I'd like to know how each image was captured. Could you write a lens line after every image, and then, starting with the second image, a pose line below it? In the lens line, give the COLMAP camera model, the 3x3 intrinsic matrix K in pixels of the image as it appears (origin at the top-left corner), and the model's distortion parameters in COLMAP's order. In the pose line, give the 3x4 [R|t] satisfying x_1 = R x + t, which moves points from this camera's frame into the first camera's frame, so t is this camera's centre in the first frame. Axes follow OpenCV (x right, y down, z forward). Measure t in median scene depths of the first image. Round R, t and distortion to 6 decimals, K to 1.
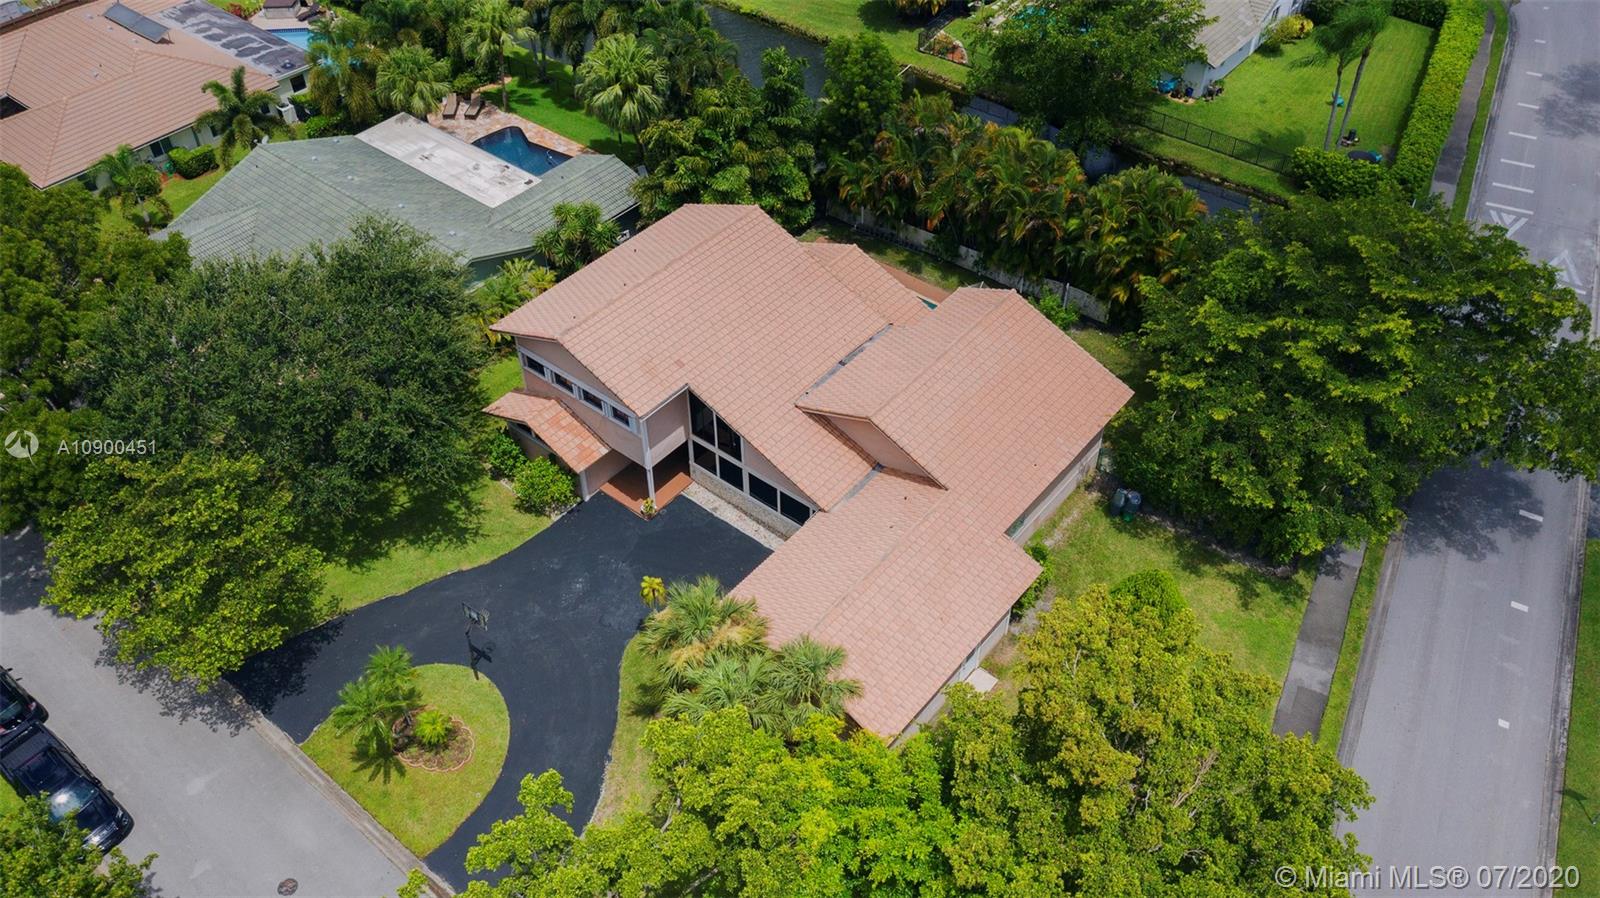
lens RADIAL K [[1278.7, 0, 800.0], [0, 1278.7, 449.0], [0, 0, 1]] dist [-0.004833, 0.001835]
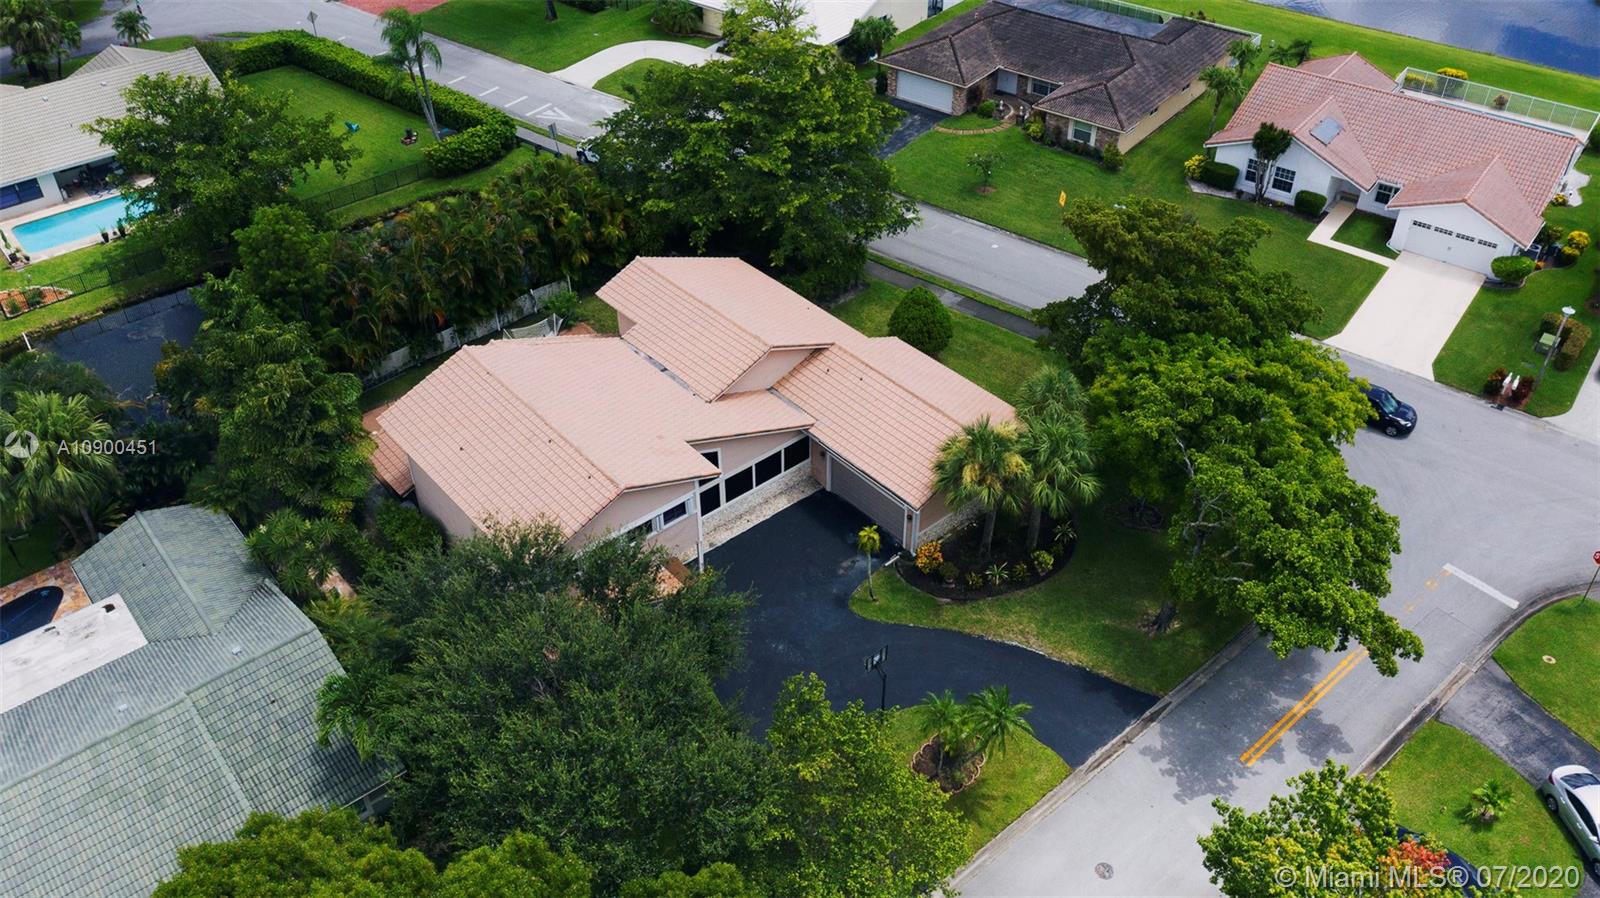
lens RADIAL K [[1278.7, 0, 800.0], [0, 1278.7, 449.0], [0, 0, 1]] dist [-0.004833, 0.001835]
pose [[0.179437, -0.614859, 0.767952, -0.872727], [0.672445, 0.646445, 0.360453, -0.358262], [-0.718067, 0.451727, 0.529455, 0.393487]]
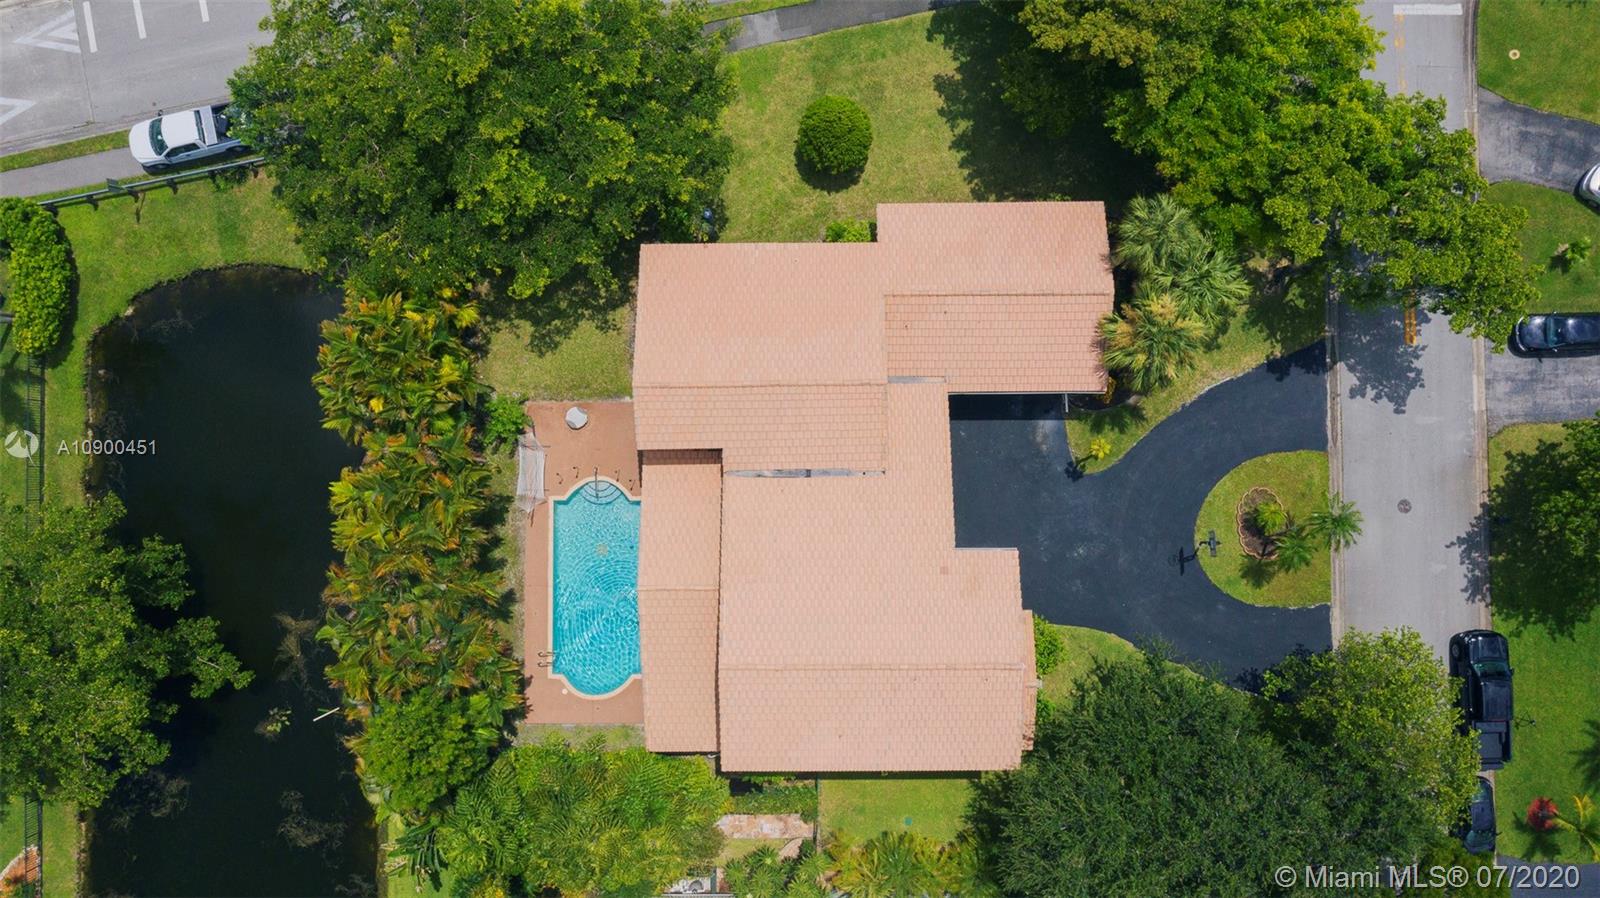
lens RADIAL K [[1278.7, 0, 800.0], [0, 1278.7, 449.0], [0, 0, 1]] dist [-0.004833, 0.001835]
pose [[-0.636302, -0.770754, 0.032528, 0.020256], [0.528891, -0.405158, 0.745735, -0.863330], [-0.561599, 0.491716, 0.665448, 0.343705]]
